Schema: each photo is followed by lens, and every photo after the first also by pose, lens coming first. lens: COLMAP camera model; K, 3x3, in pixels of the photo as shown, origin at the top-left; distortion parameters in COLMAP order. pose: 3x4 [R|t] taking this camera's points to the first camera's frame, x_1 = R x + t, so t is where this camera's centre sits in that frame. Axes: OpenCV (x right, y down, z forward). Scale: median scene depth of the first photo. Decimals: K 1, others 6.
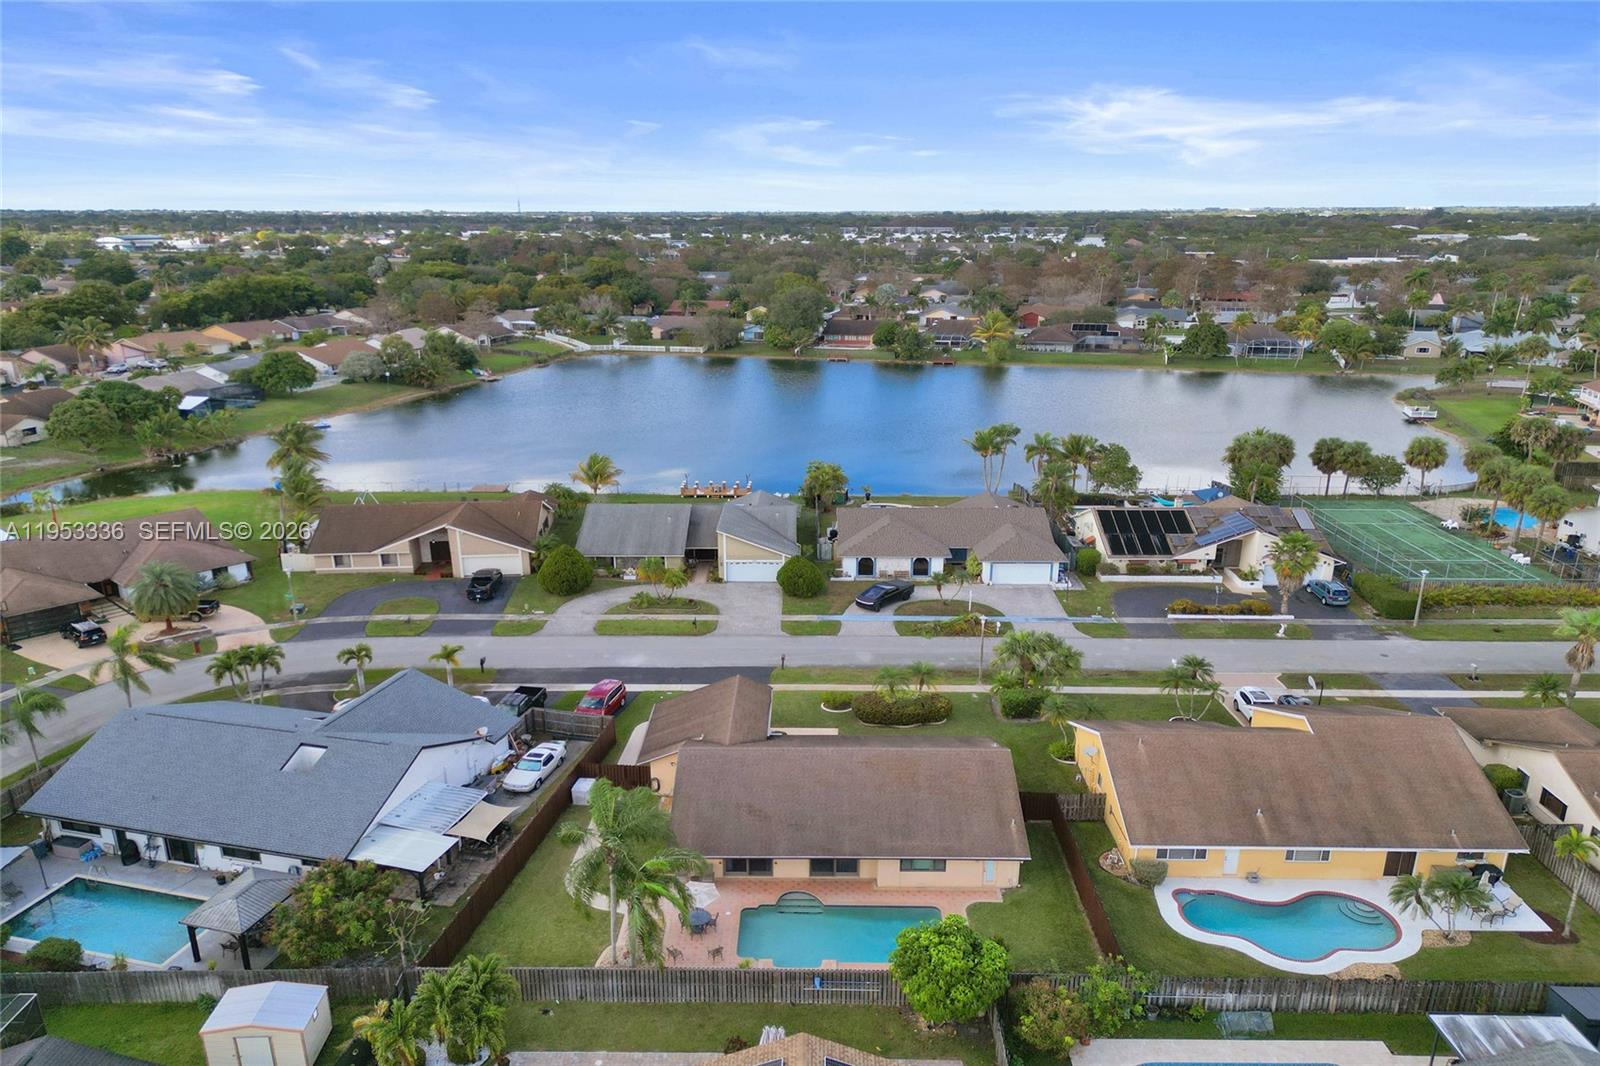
lens RADIAL K [[1017.5, 0, 795.8], [0, 1017.5, 533.6], [0, 0, 1]] dist [0.064213, -0.051291]
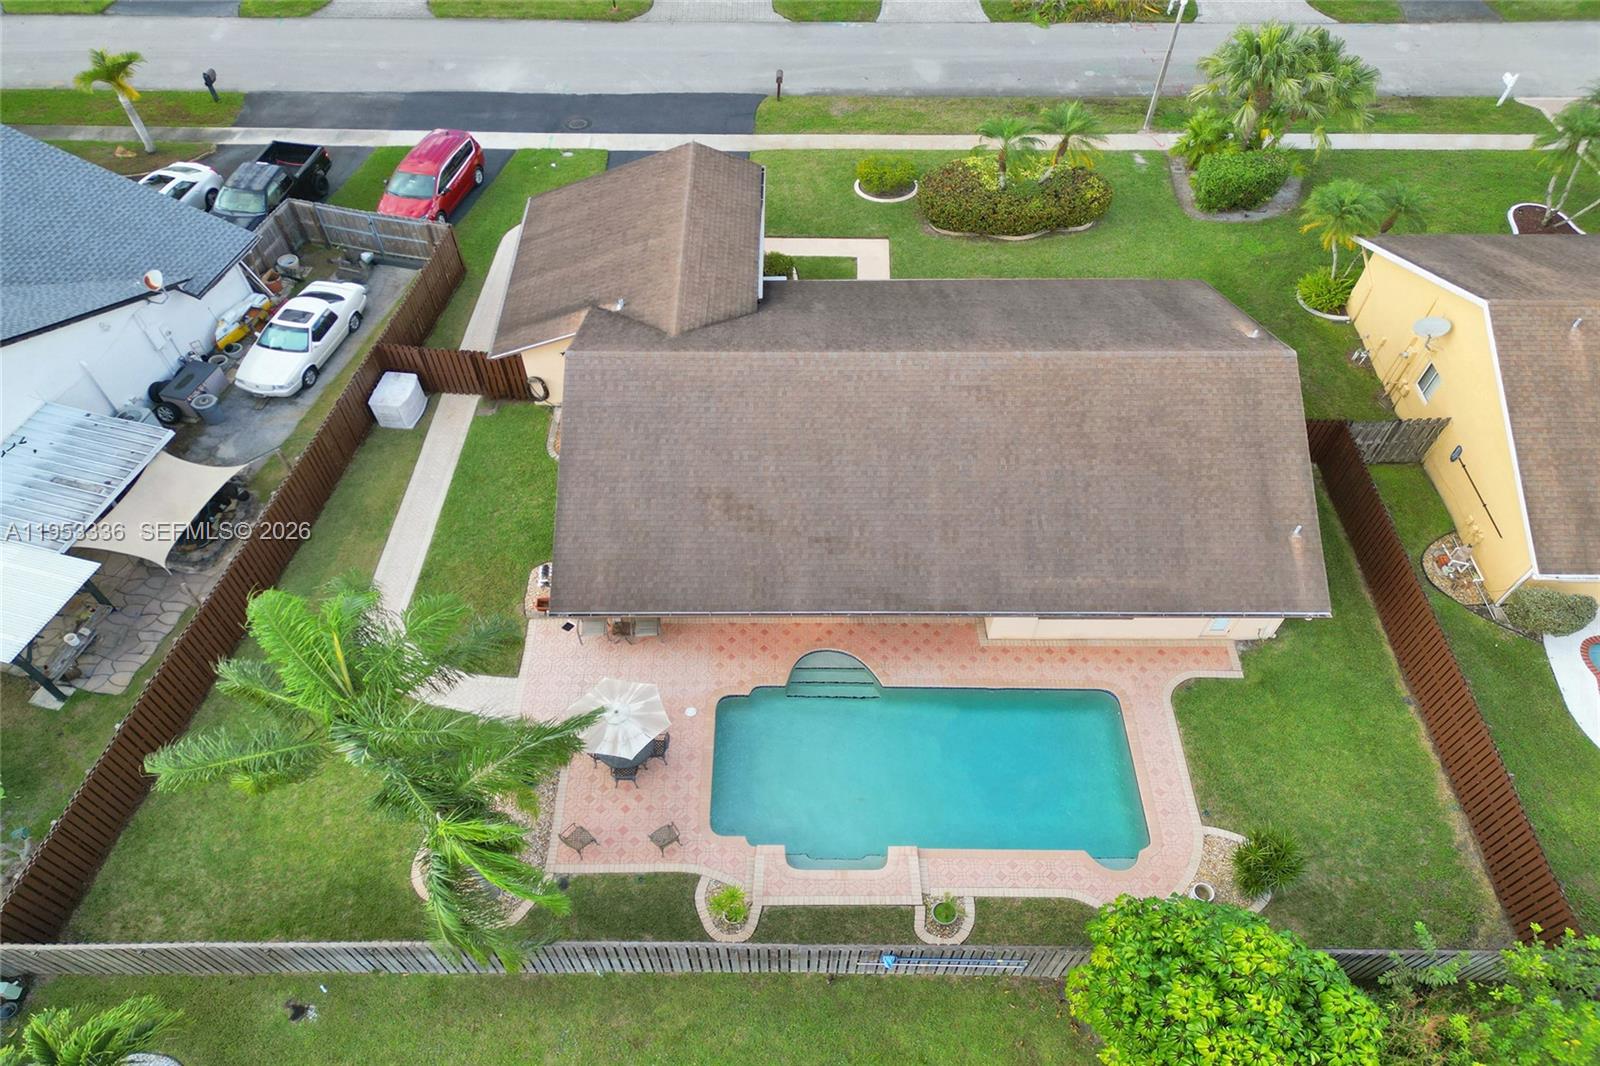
lens RADIAL K [[1017.5, 0, 795.8], [0, 1017.5, 533.6], [0, 0, 1]] dist [0.064213, -0.051291]
pose [[0.999826, -0.007688, 0.016984, -0.013376], [-0.003329, 0.822740, 0.568408, 0.011483], [-0.018343, -0.568366, 0.822572, 0.374976]]
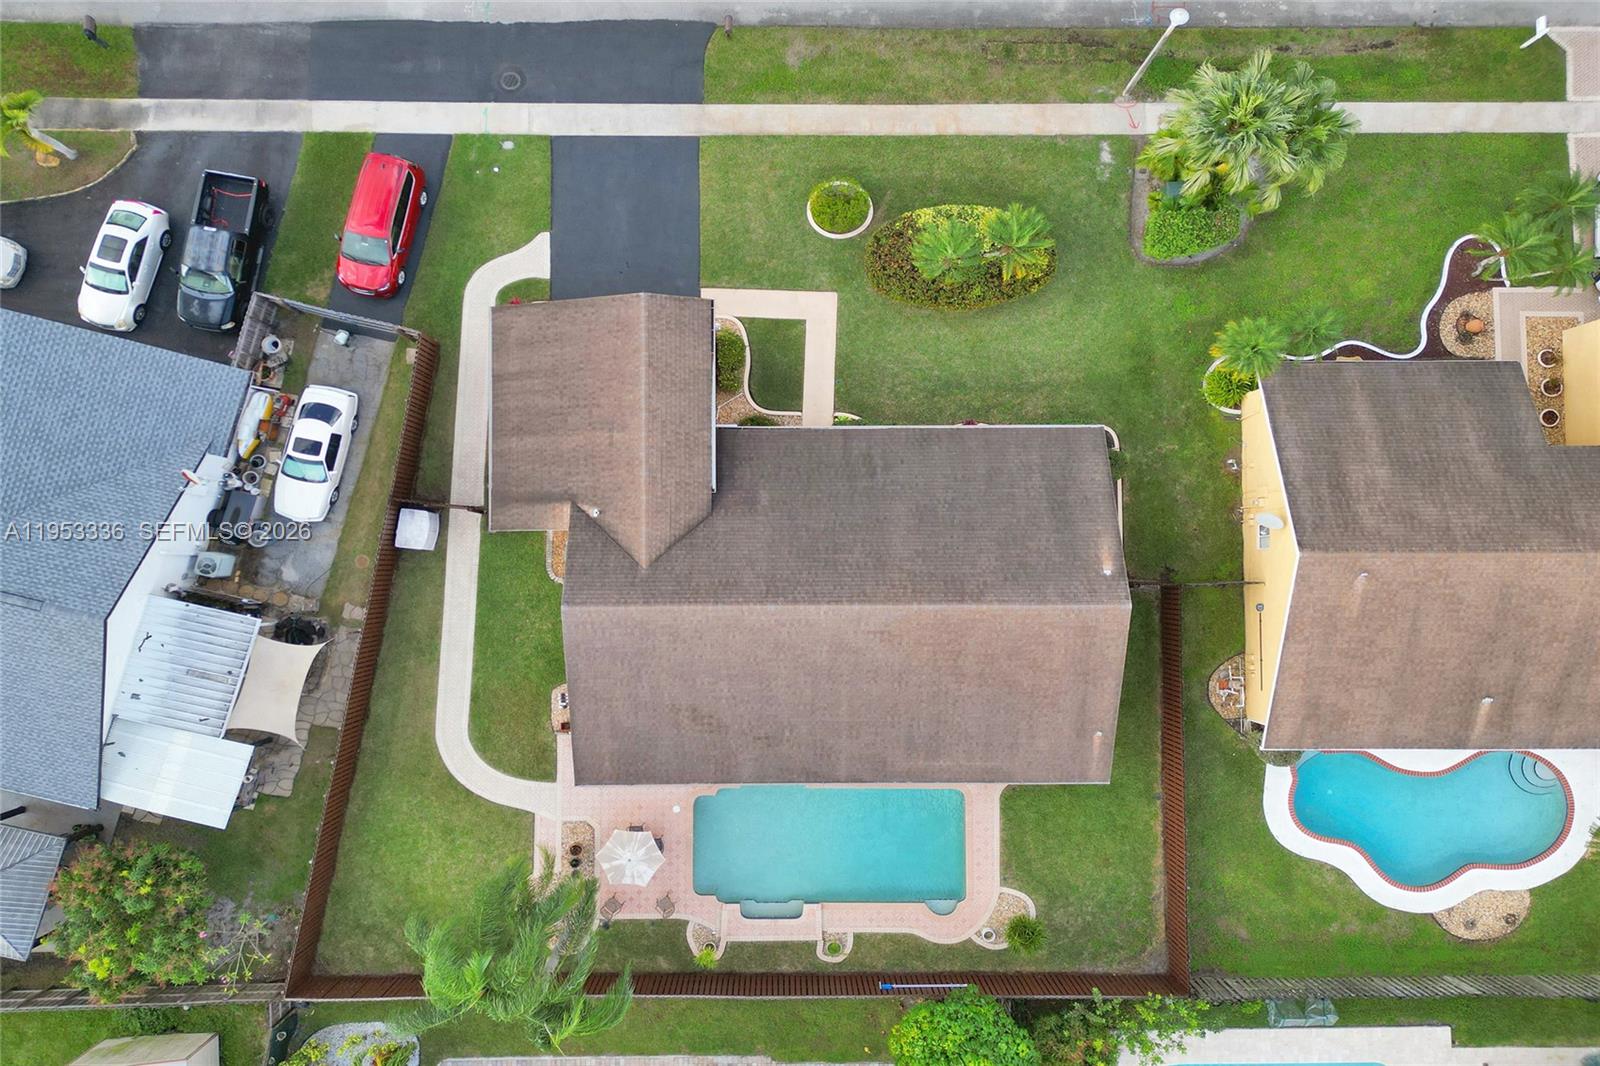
lens RADIAL K [[1049.4, 0, 791.6], [0, 1049.4, 532.2], [0, 0, 1]] dist [0.061549, -0.048758]
pose [[0.999773, -0.016331, 0.013693, 0.005569], [-0.007510, 0.331328, 0.943486, -0.238451], [-0.019945, -0.943374, 0.331130, 0.544543]]
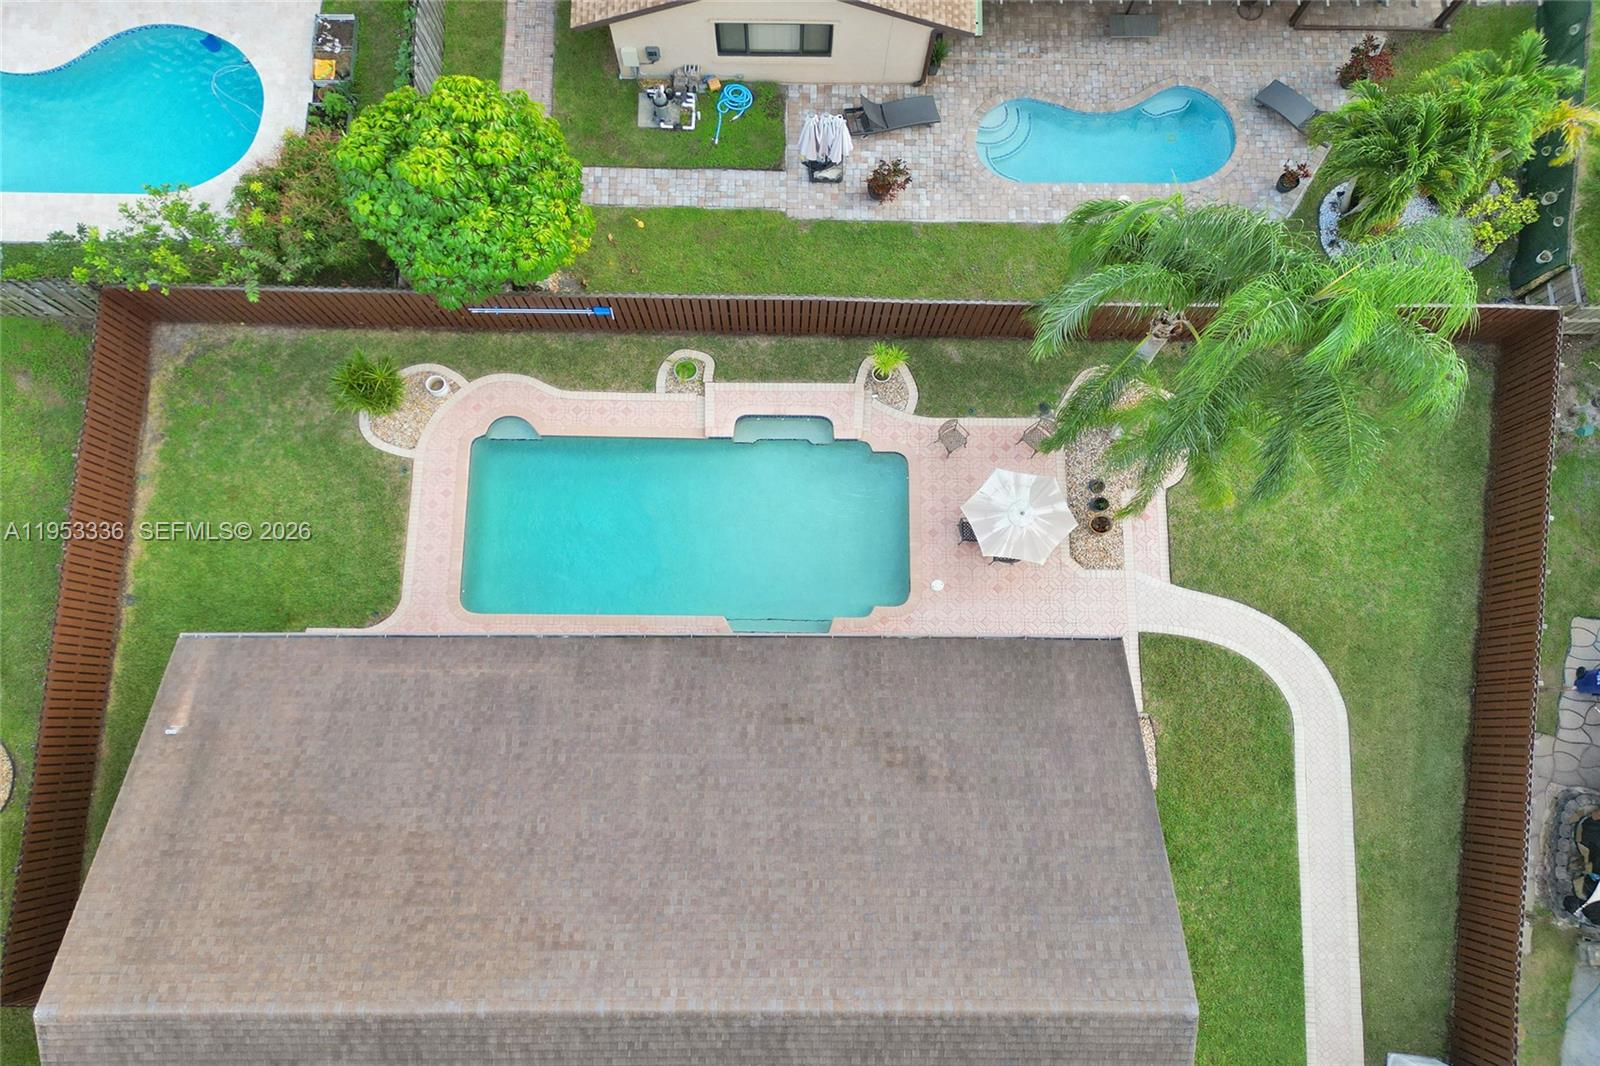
lens RADIAL K [[1041.3, 0, 790.3], [0, 1041.3, 532.5], [0, 0, 1]] dist [0.069574, -0.050880]
pose [[-0.999969, 0.005725, -0.005418, 0.000749], [-0.006009, -0.108844, 0.994041, -0.045553], [0.005101, 0.994042, 0.108875, 0.539560]]
